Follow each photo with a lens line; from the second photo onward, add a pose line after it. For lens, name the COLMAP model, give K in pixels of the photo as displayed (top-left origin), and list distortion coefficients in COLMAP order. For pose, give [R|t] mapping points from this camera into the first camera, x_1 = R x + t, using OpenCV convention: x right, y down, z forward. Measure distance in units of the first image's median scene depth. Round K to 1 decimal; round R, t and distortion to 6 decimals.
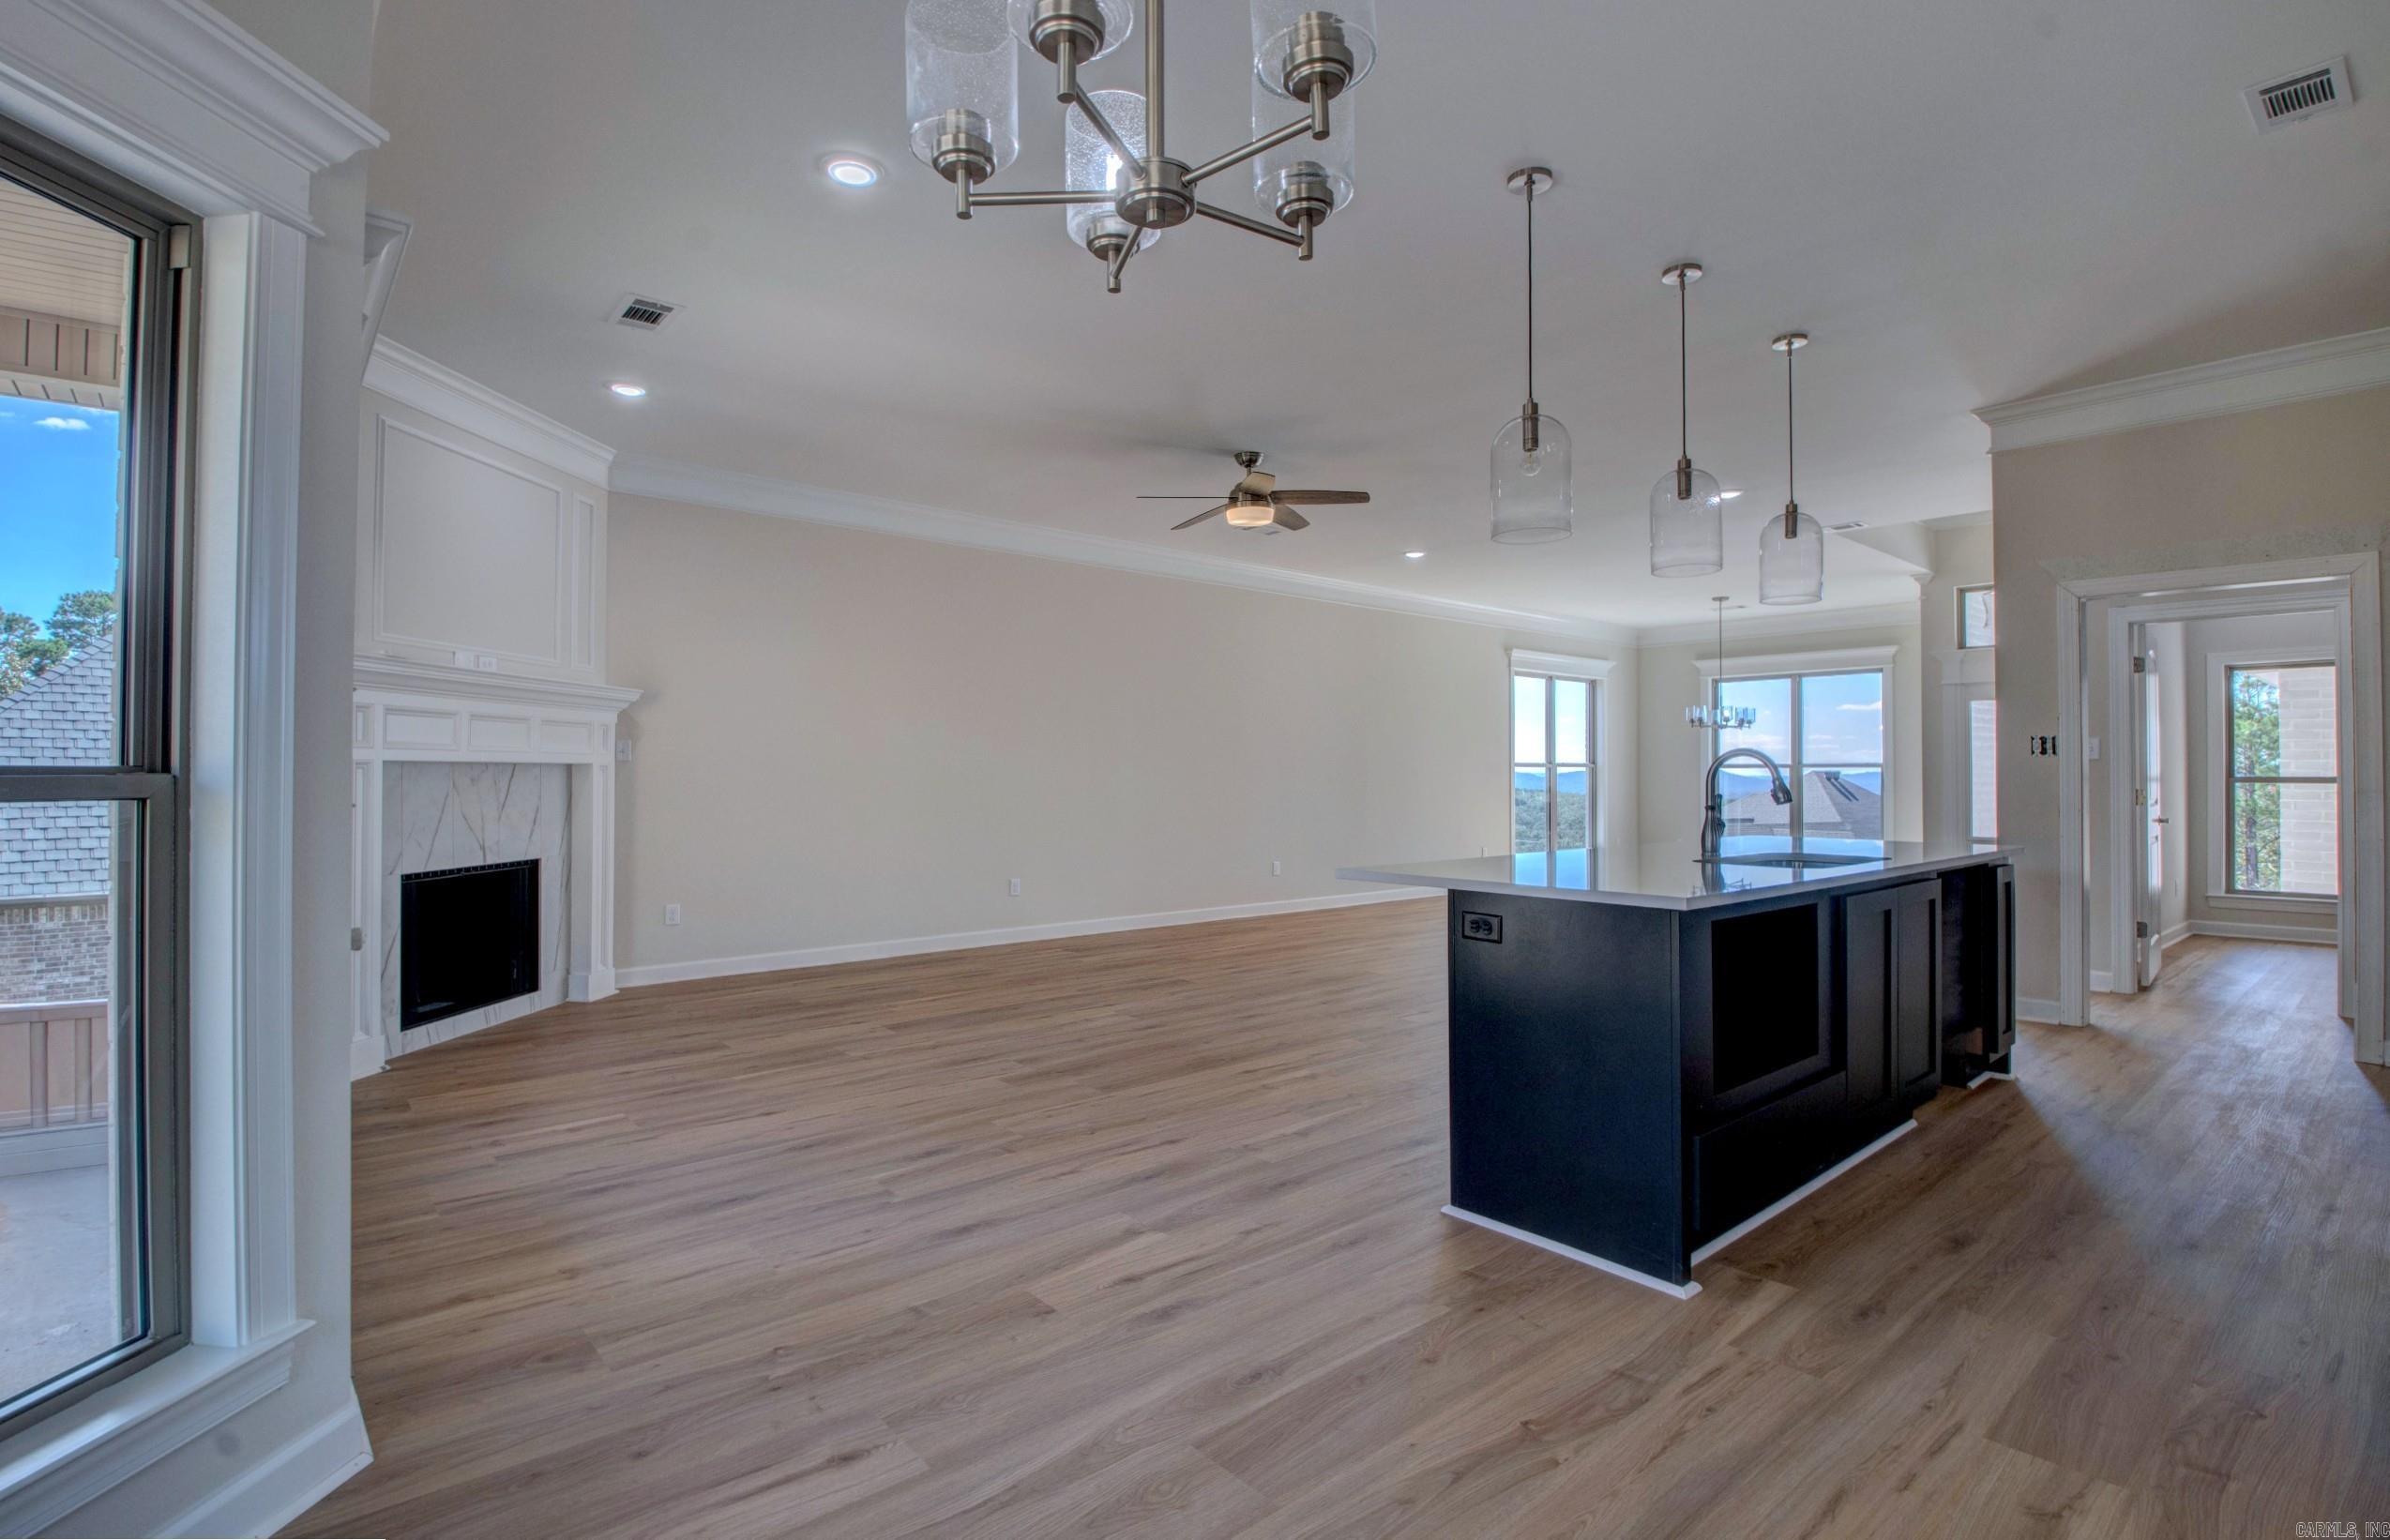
lens RADIAL K [[1110.7, 0, 1197.6], [0, 1110.7, 754.0], [0, 0, 1]] dist [0.025158, -0.030308]
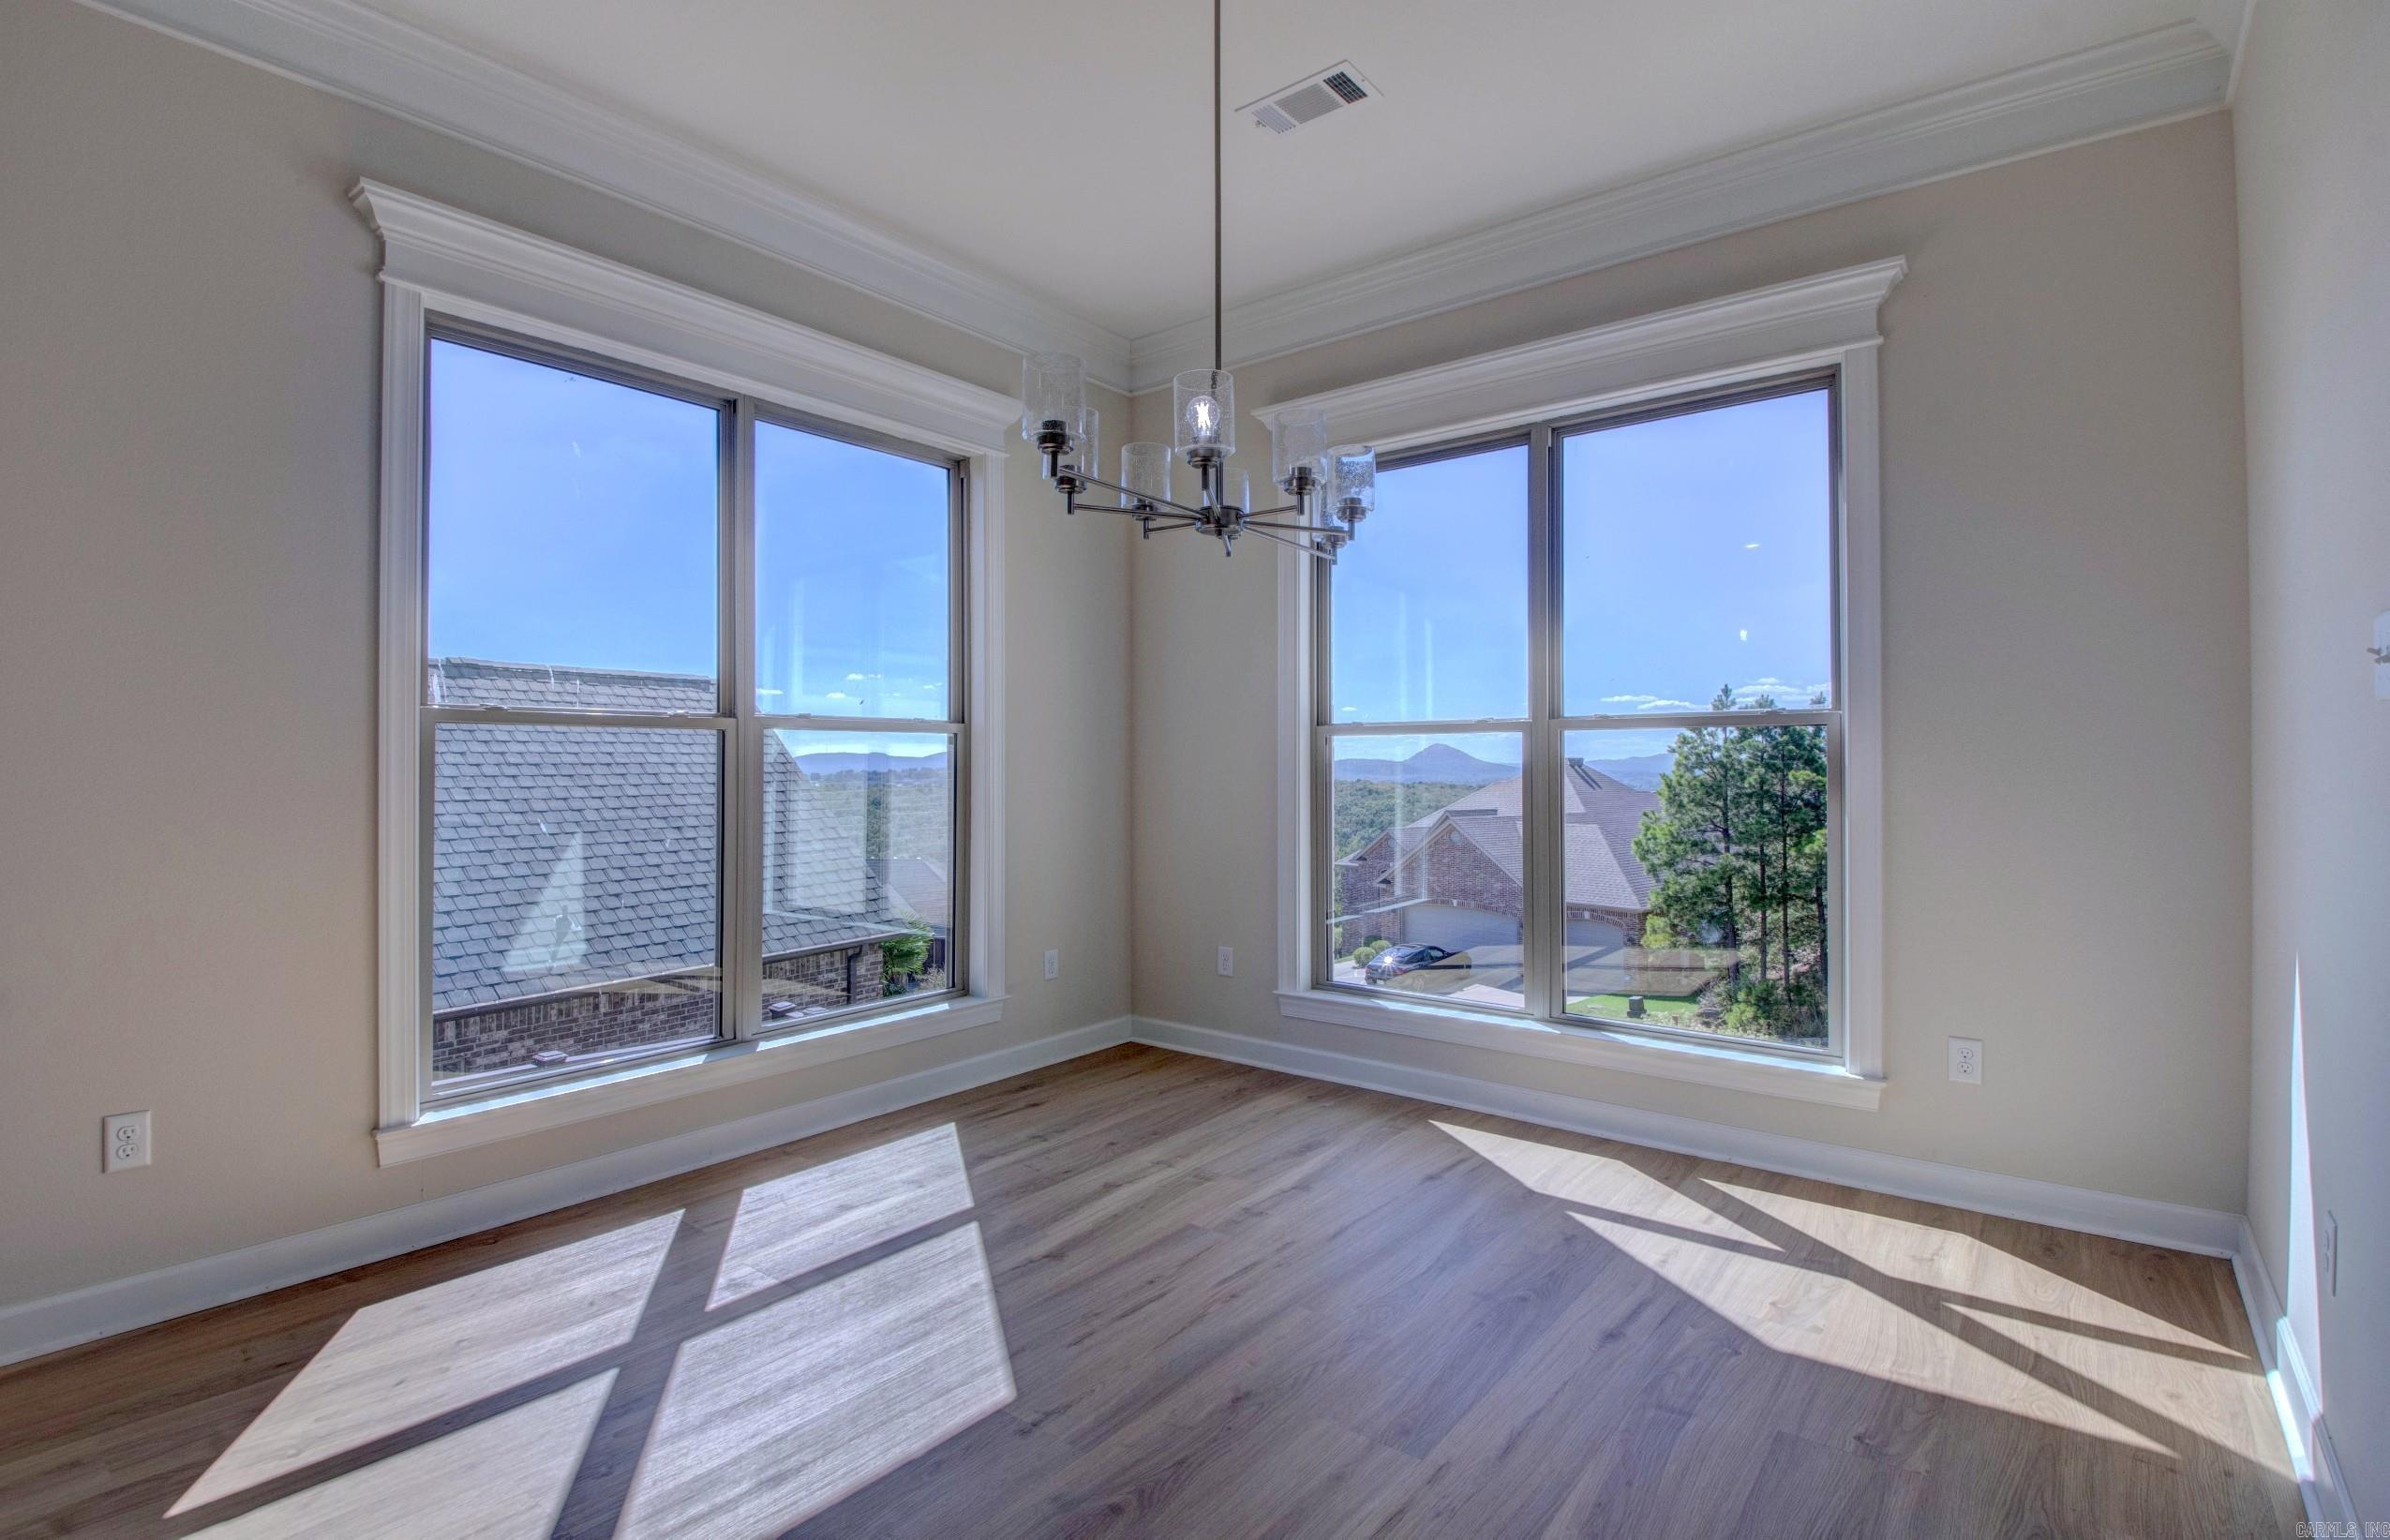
lens RADIAL K [[1132.6, 0, 1193.6], [0, 1132.6, 759.1], [0, 0, 1]] dist [0.001995, -0.013079]
pose [[0.980404, 0.001926, 0.196987, 1.135446], [-0.004438, 0.999914, 0.012313, 0.044545], [-0.196946, -0.012946, 0.980329, 2.131635]]
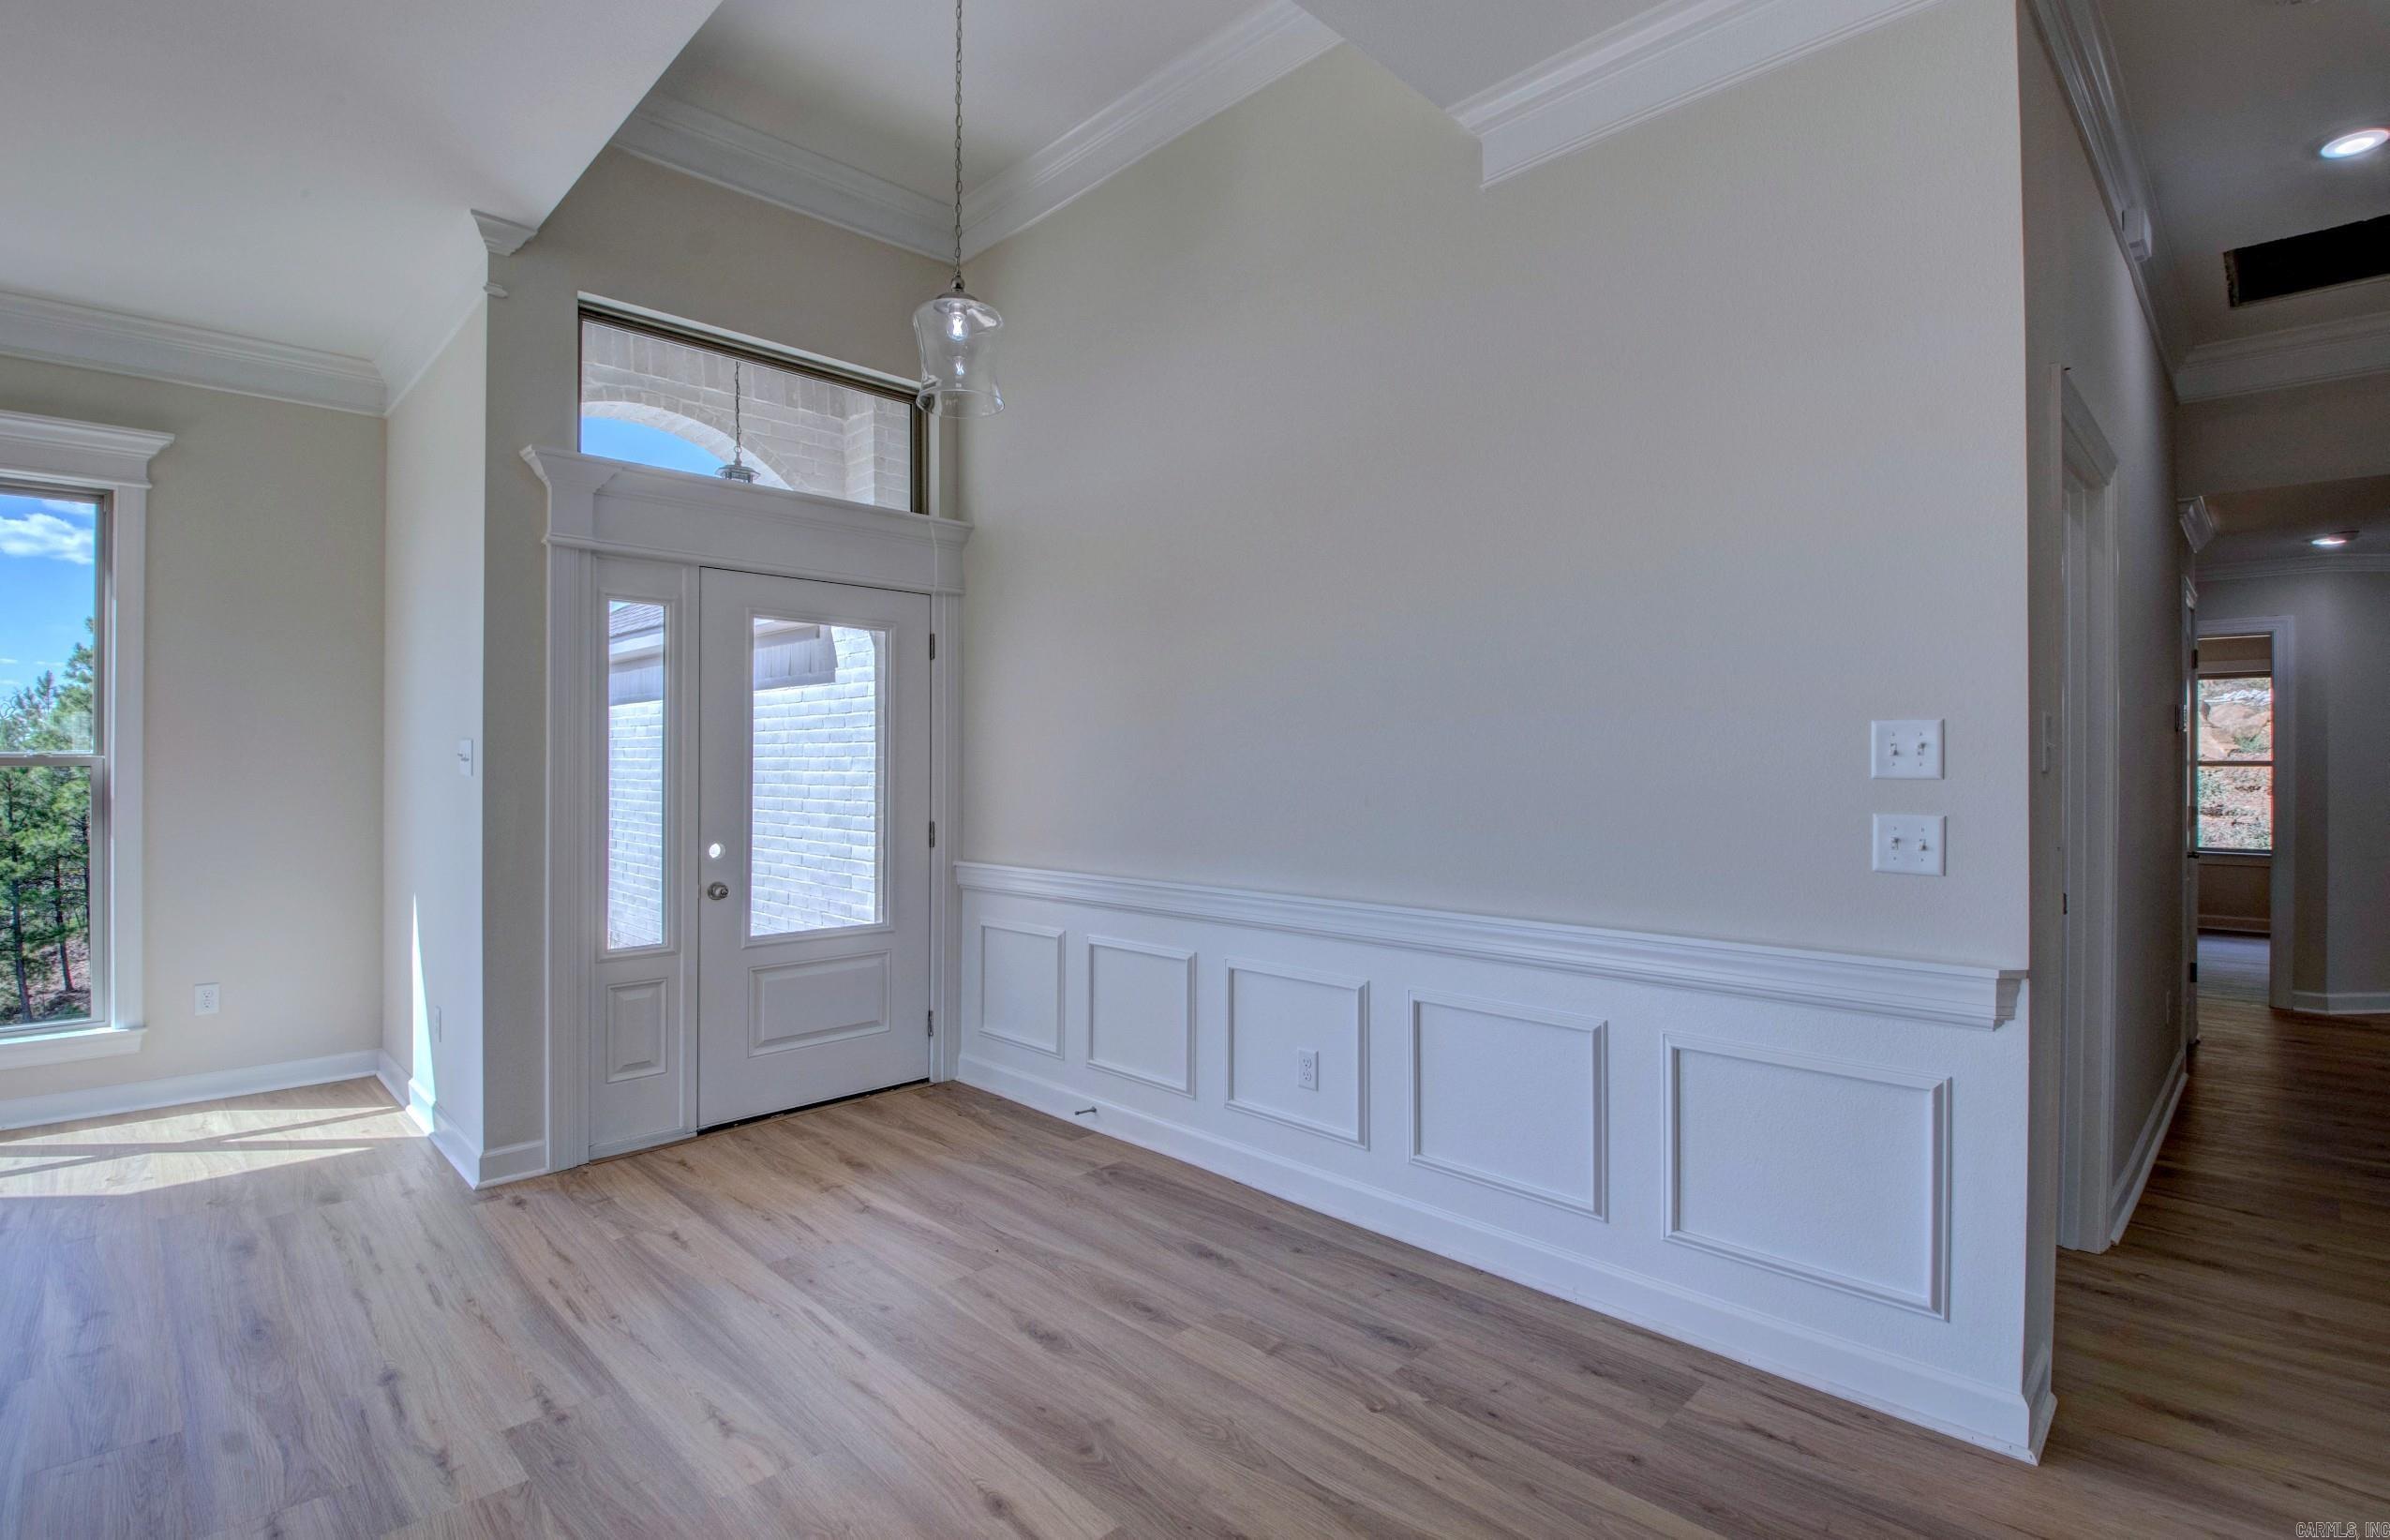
lens RADIAL K [[1110.8, 0, 1197.6], [0, 1110.8, 754.0], [0, 0, 1]] dist [0.025158, -0.030308]
pose [[-0.061219, 0.009426, 0.998080, 0.681336], [-0.018898, 0.999765, -0.010601, 0.010324], [-0.997945, -0.019511, -0.061026, 1.892931]]
